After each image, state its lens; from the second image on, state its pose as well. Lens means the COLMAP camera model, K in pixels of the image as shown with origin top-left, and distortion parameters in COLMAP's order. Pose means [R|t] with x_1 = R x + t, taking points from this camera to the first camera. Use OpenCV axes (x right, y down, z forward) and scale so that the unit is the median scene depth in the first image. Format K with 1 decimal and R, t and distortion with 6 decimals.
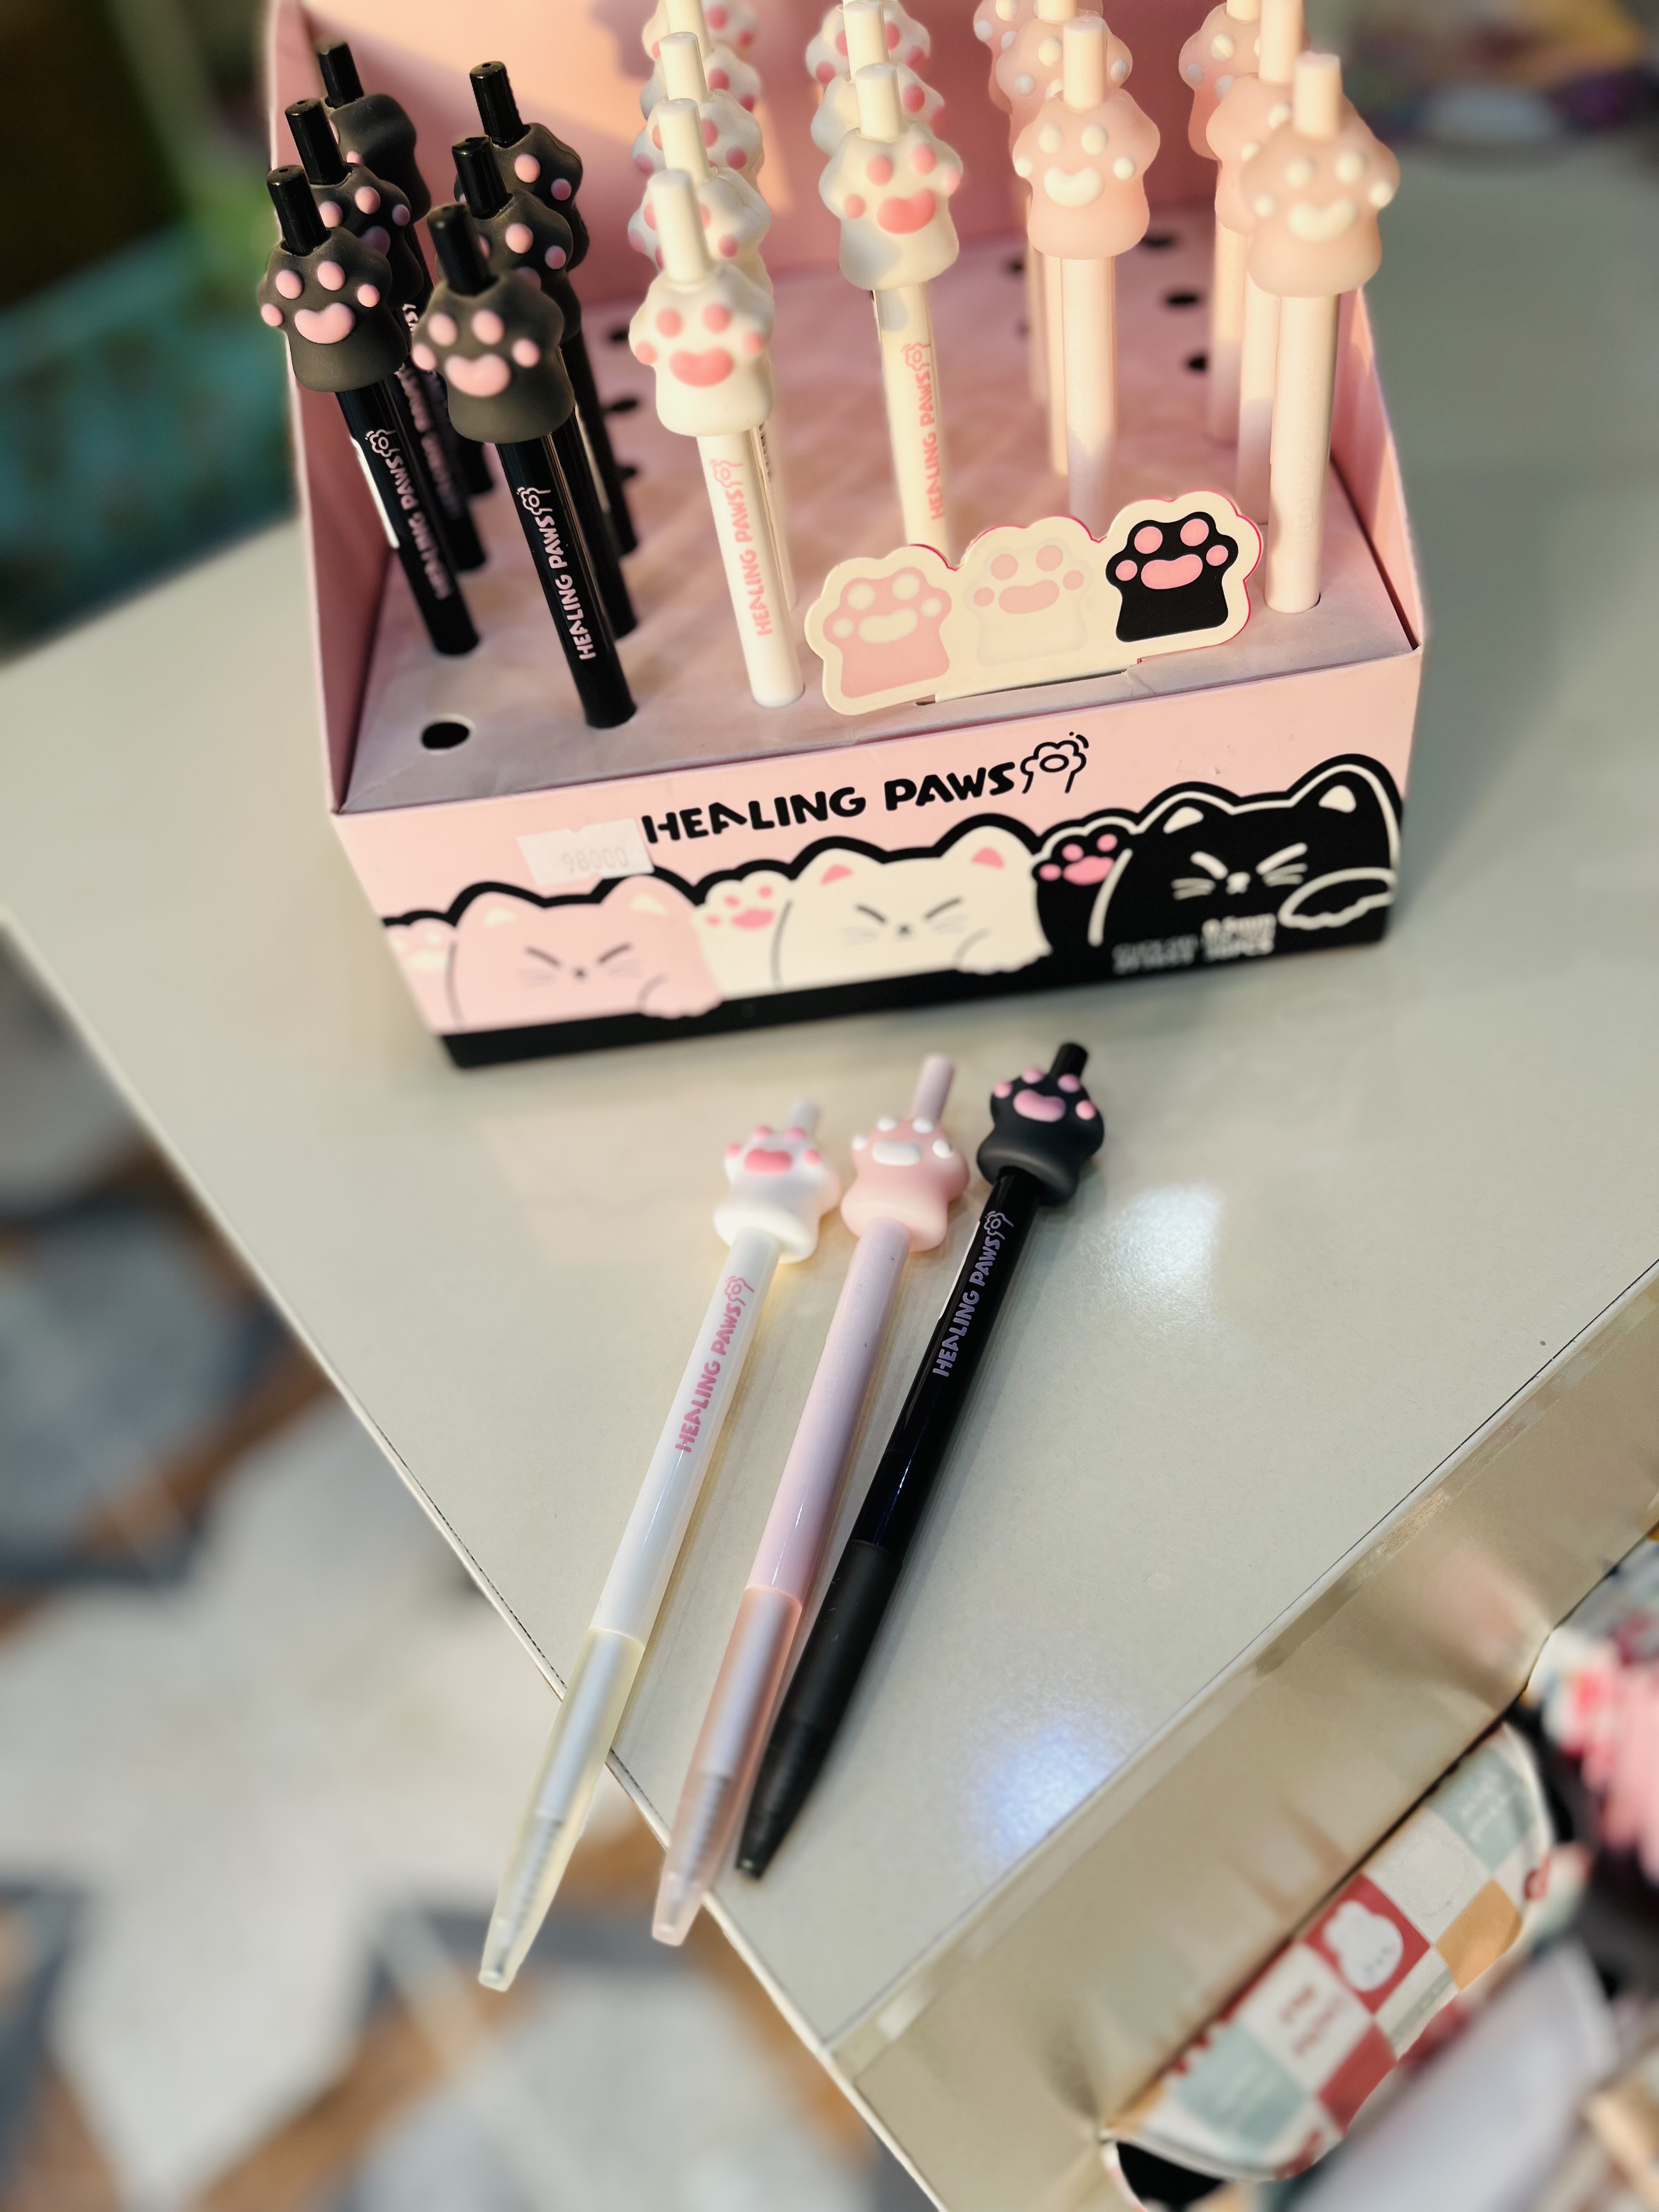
lens RADIAL K [[1689.0, 0, 844.2], [0, 1689.0, 1111.2], [0, 0, 1]] dist [0.067267, -0.112270]
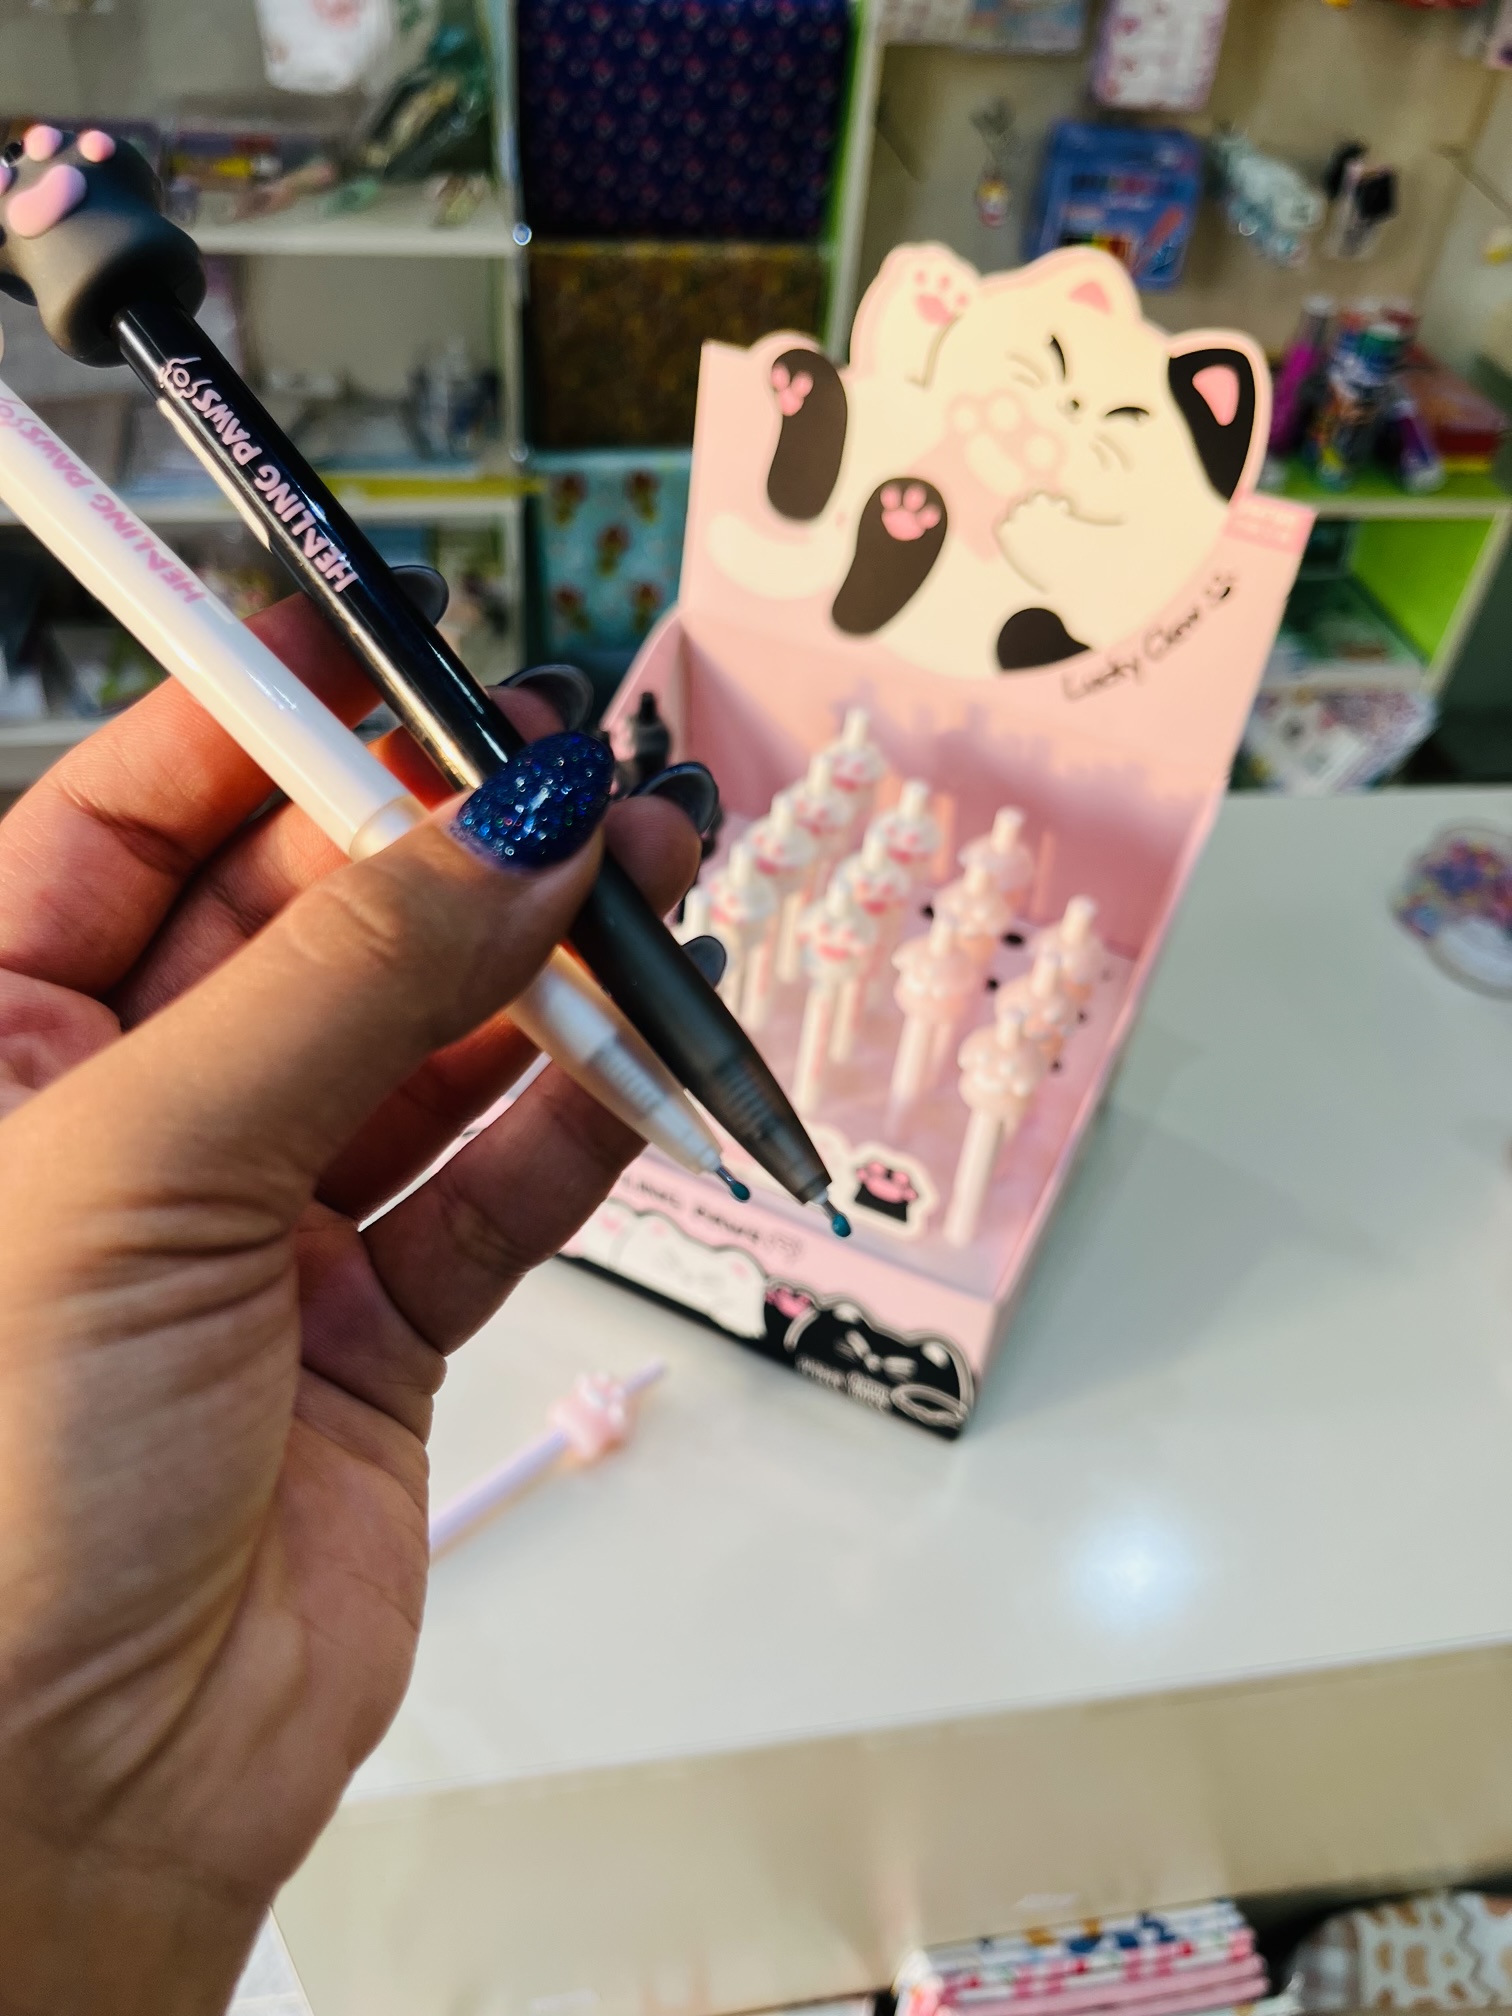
lens RADIAL K [[1537.3, 0, 756.0], [0, 1537.3, 1008.0], [0, 0, 1]] dist [-0.001615, -0.002199]
pose [[0.846277, 0.490476, -0.207963, 0.294273], [-0.514275, 0.854016, -0.078596, -0.265655], [0.139055, 0.173464, 0.974974, -0.519652]]
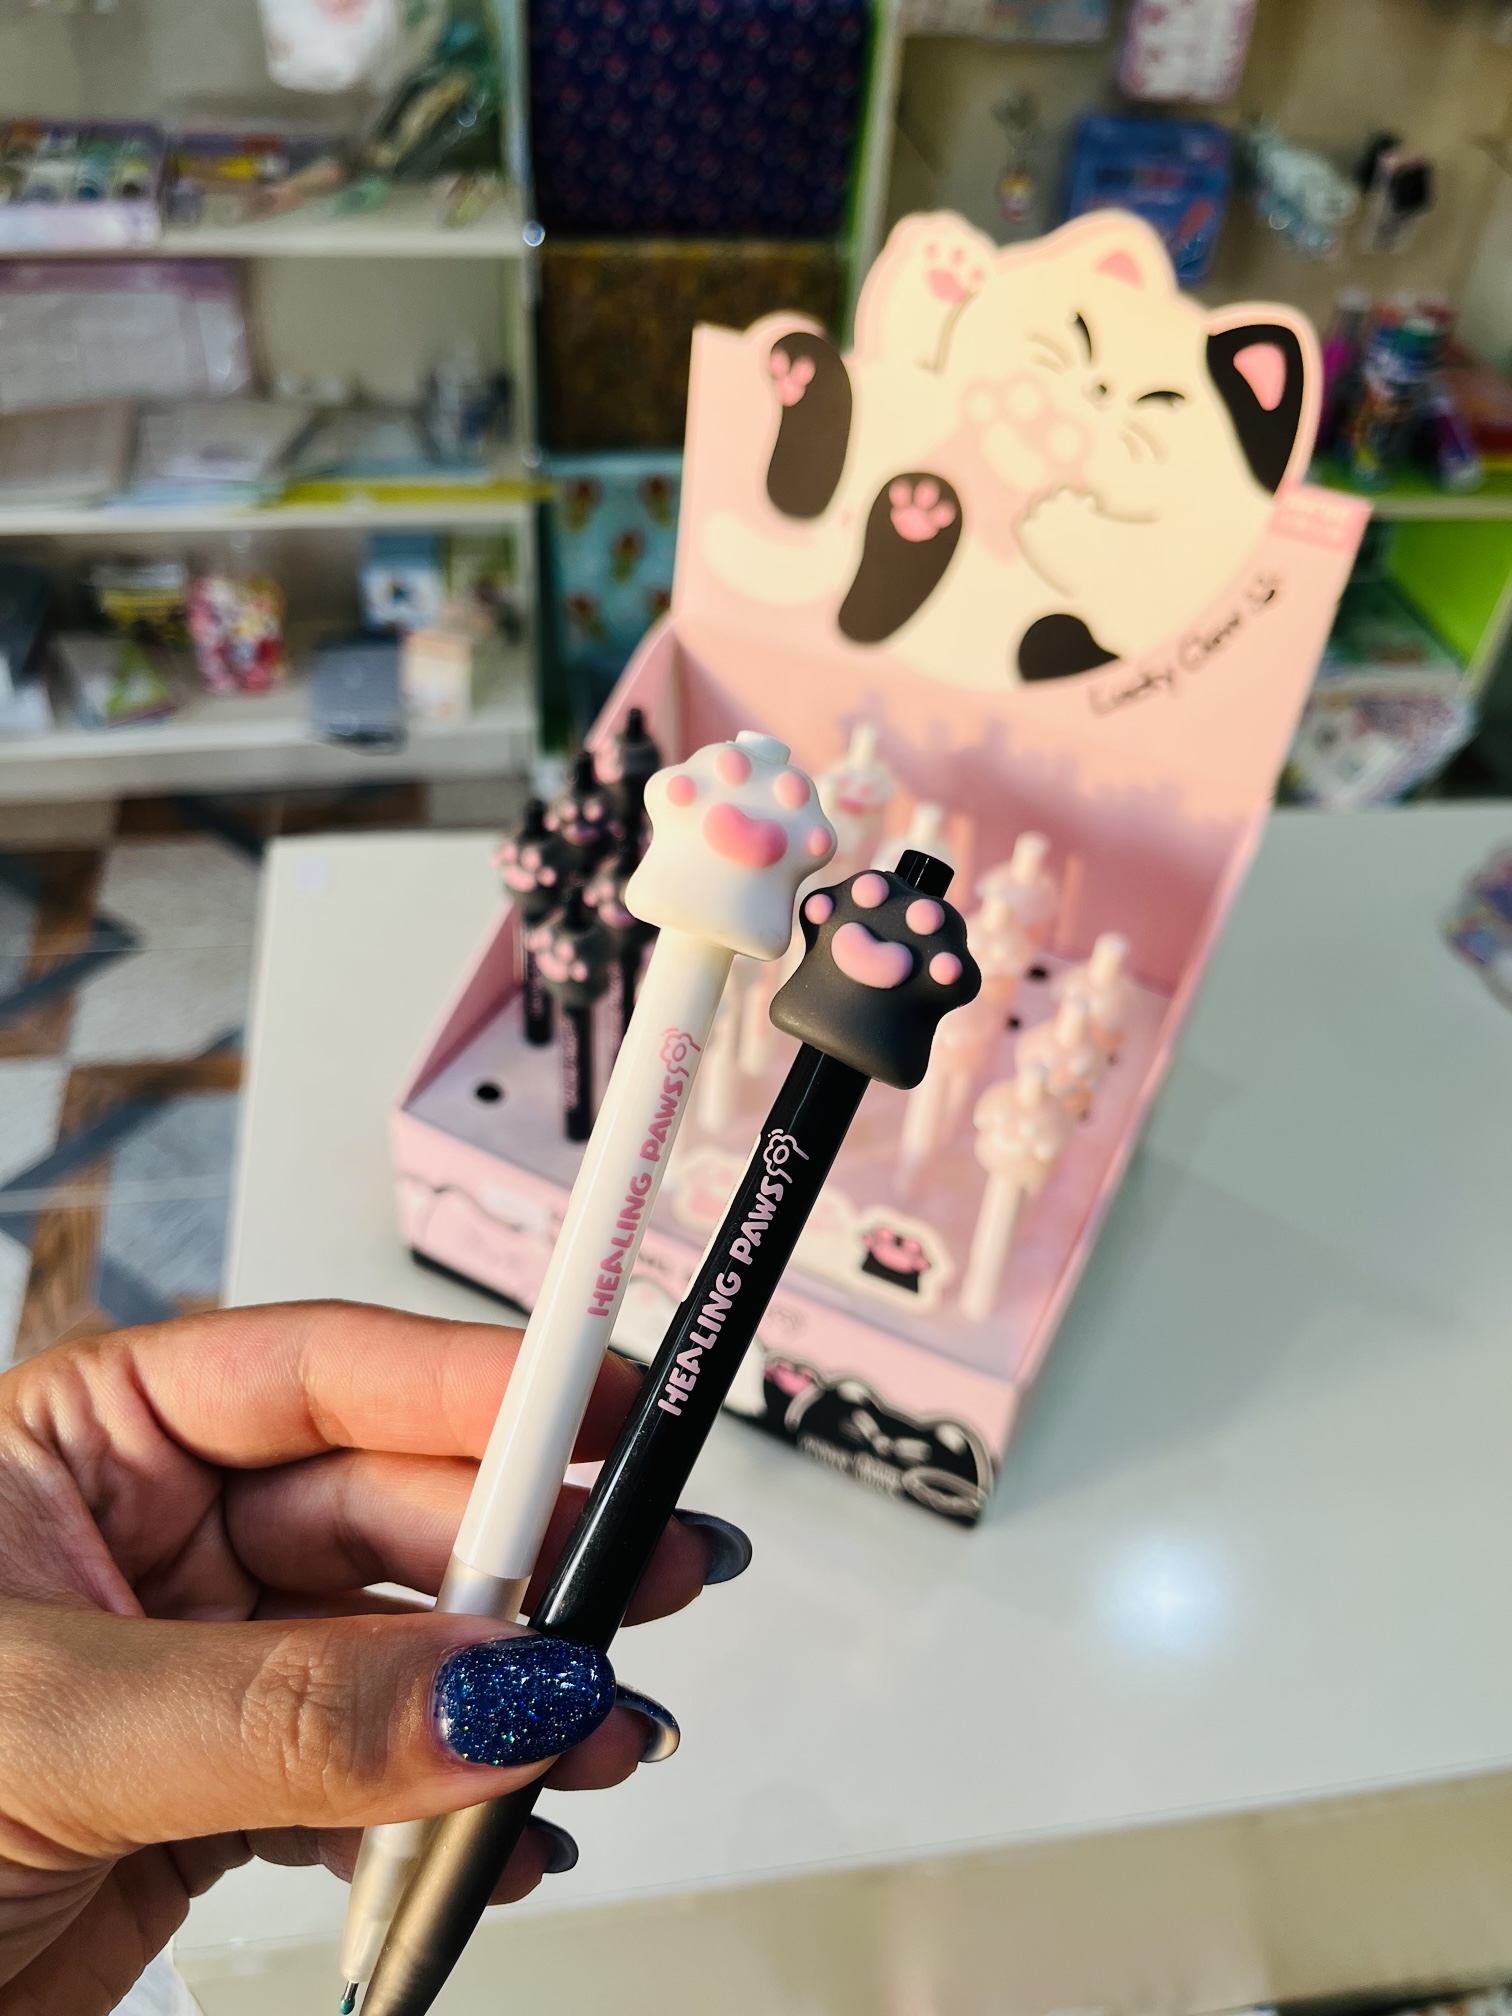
lens RADIAL K [[1548.0, 0, 756.0], [0, 1548.0, 1008.0], [0, 0, 1]] dist [-0.001791, 0.000881]
pose [[0.843731, 0.487884, -0.223800, 0.271776], [-0.514063, 0.854436, -0.075356, -0.317863], [0.154458, 0.178628, 0.971717, -0.397157]]
